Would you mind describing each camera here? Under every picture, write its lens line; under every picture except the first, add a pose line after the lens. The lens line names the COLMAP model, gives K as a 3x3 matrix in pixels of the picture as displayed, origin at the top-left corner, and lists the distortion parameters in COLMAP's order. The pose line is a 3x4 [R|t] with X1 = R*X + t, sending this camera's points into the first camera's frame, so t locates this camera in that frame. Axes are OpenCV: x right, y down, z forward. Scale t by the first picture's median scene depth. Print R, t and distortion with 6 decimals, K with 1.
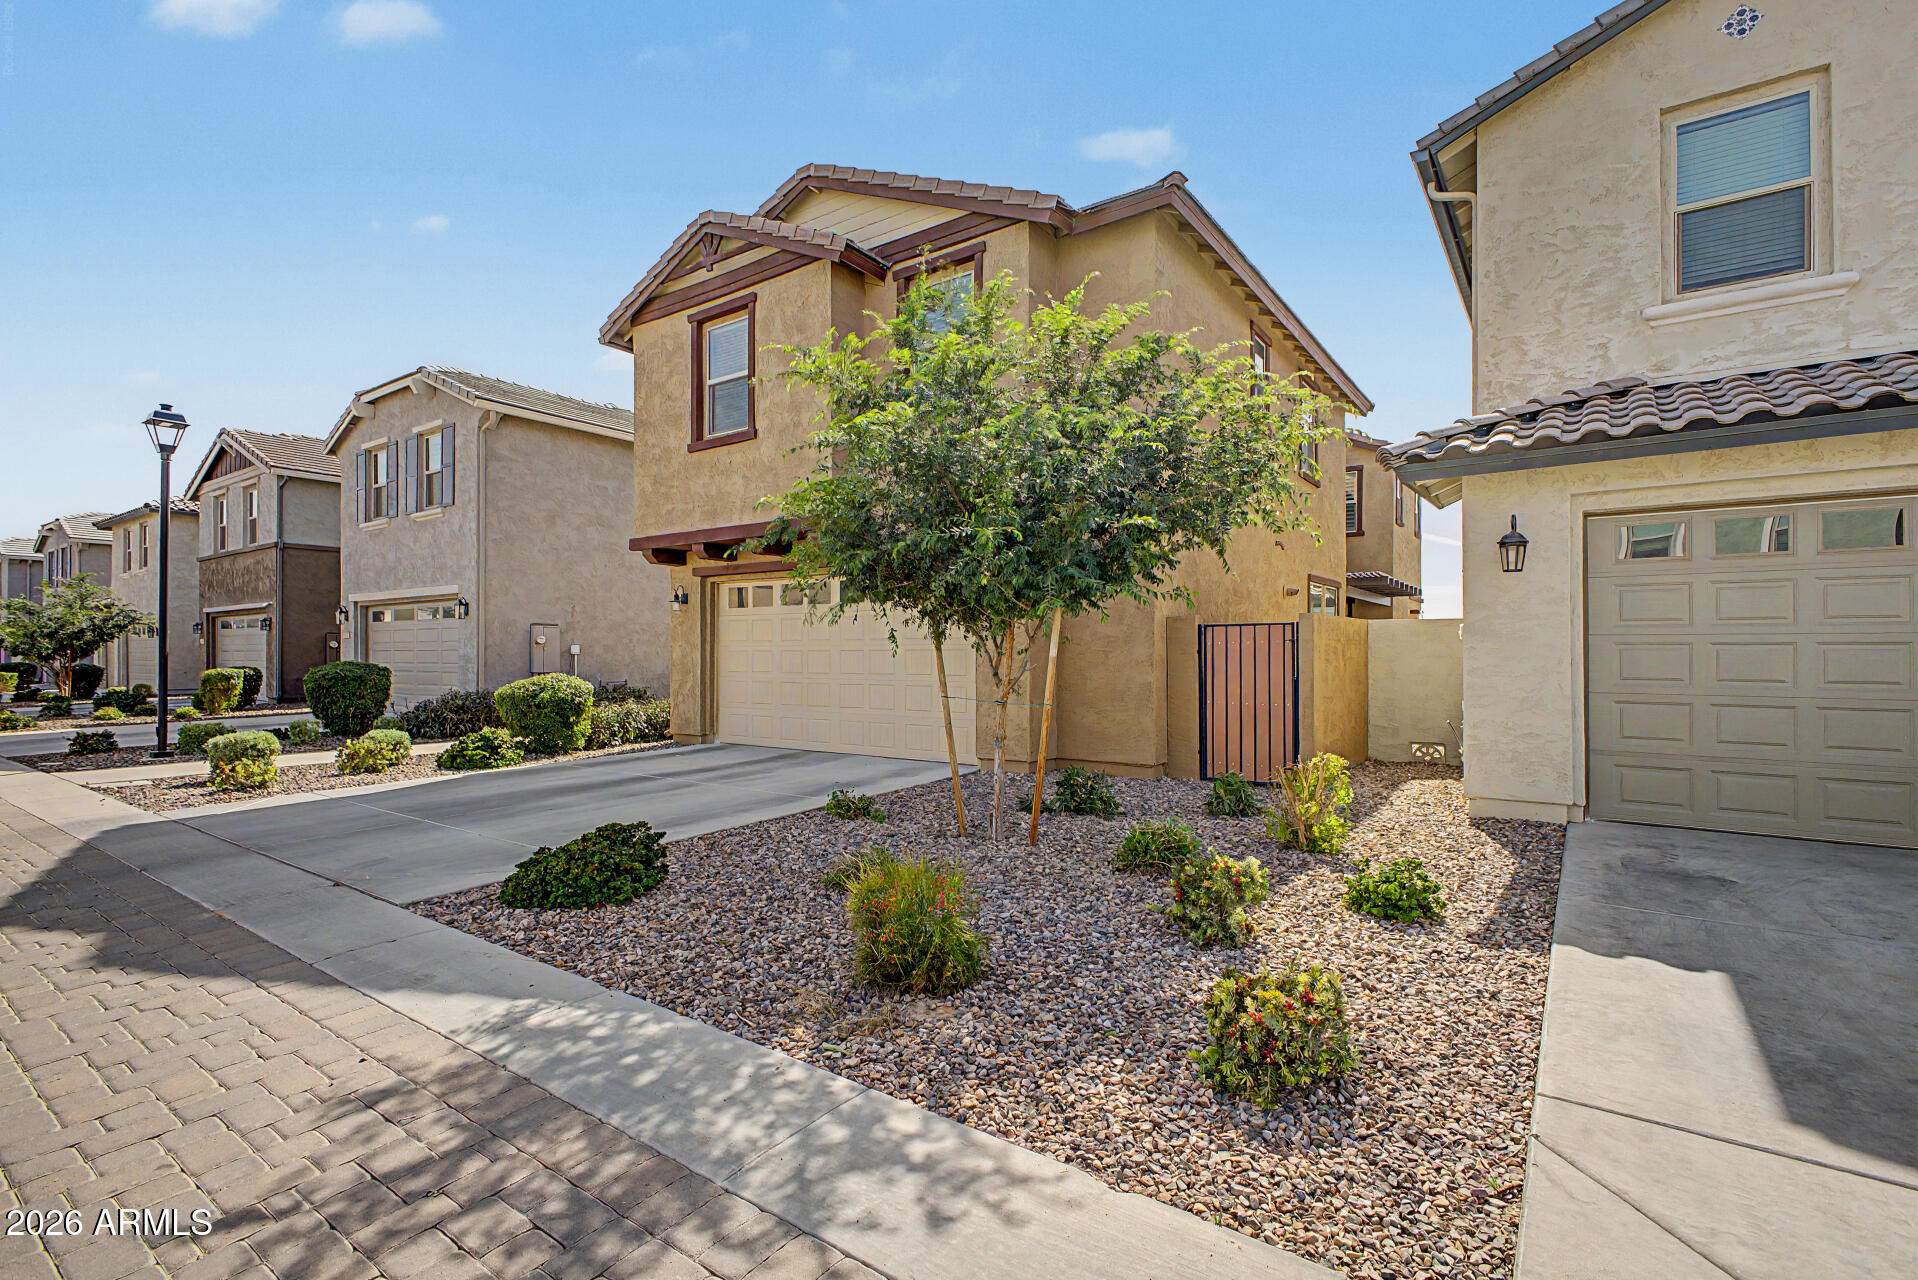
lens RADIAL K [[866.5, 0, 959.0], [0, 866.5, 640.0], [0, 0, 1]] dist [-0.000322, -0.000109]
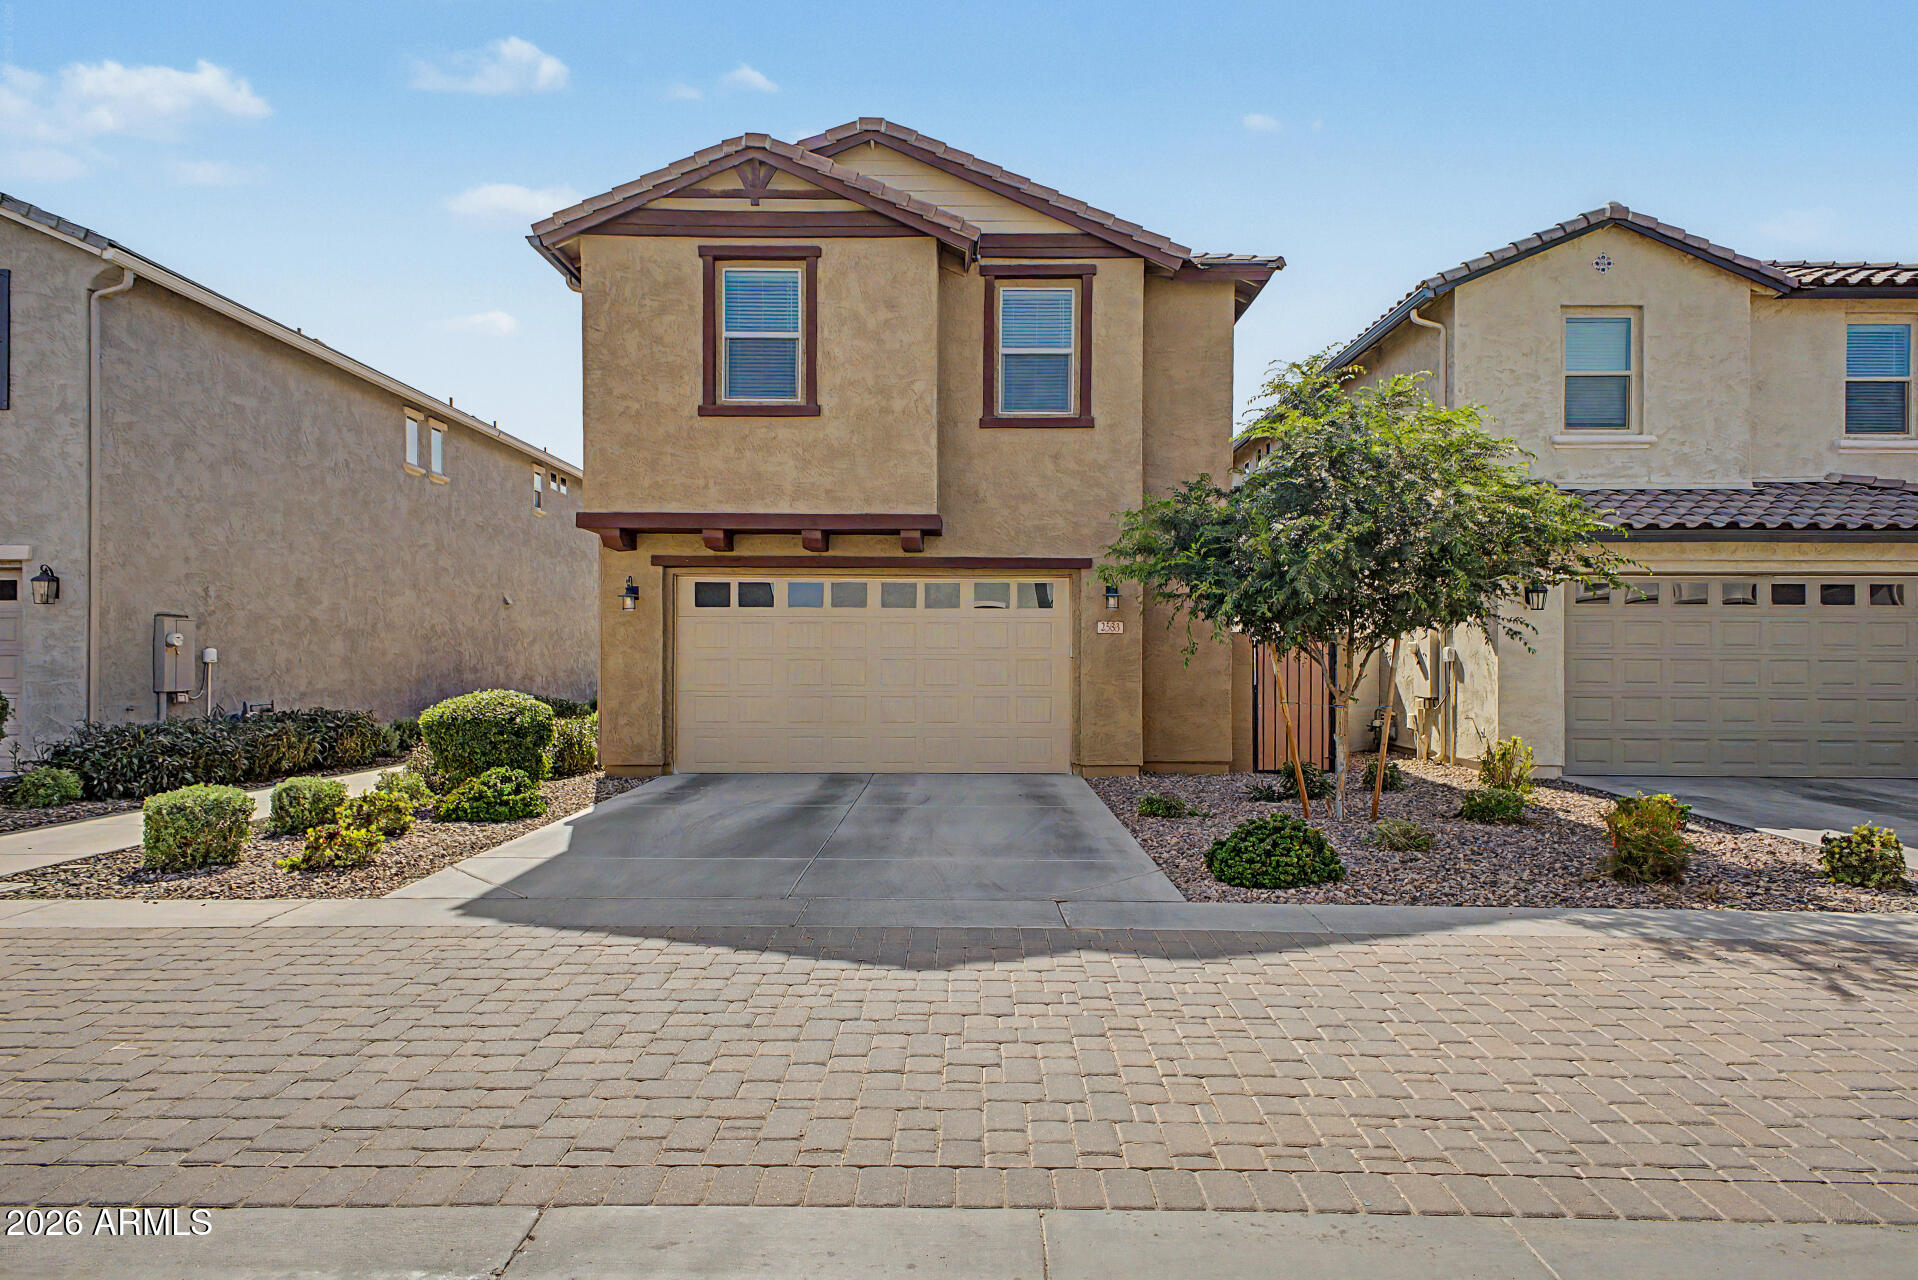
lens RADIAL K [[1078.6, 0, 959.0], [0, 1078.6, 640.0], [0, 0, 1]] dist [0.025067, -0.000928]
pose [[0.817214, 0.013419, 0.576178, -0.726886], [-0.011321, 0.999910, -0.007230, -0.001704], [-0.576223, -0.000615, 0.817293, 0.033054]]
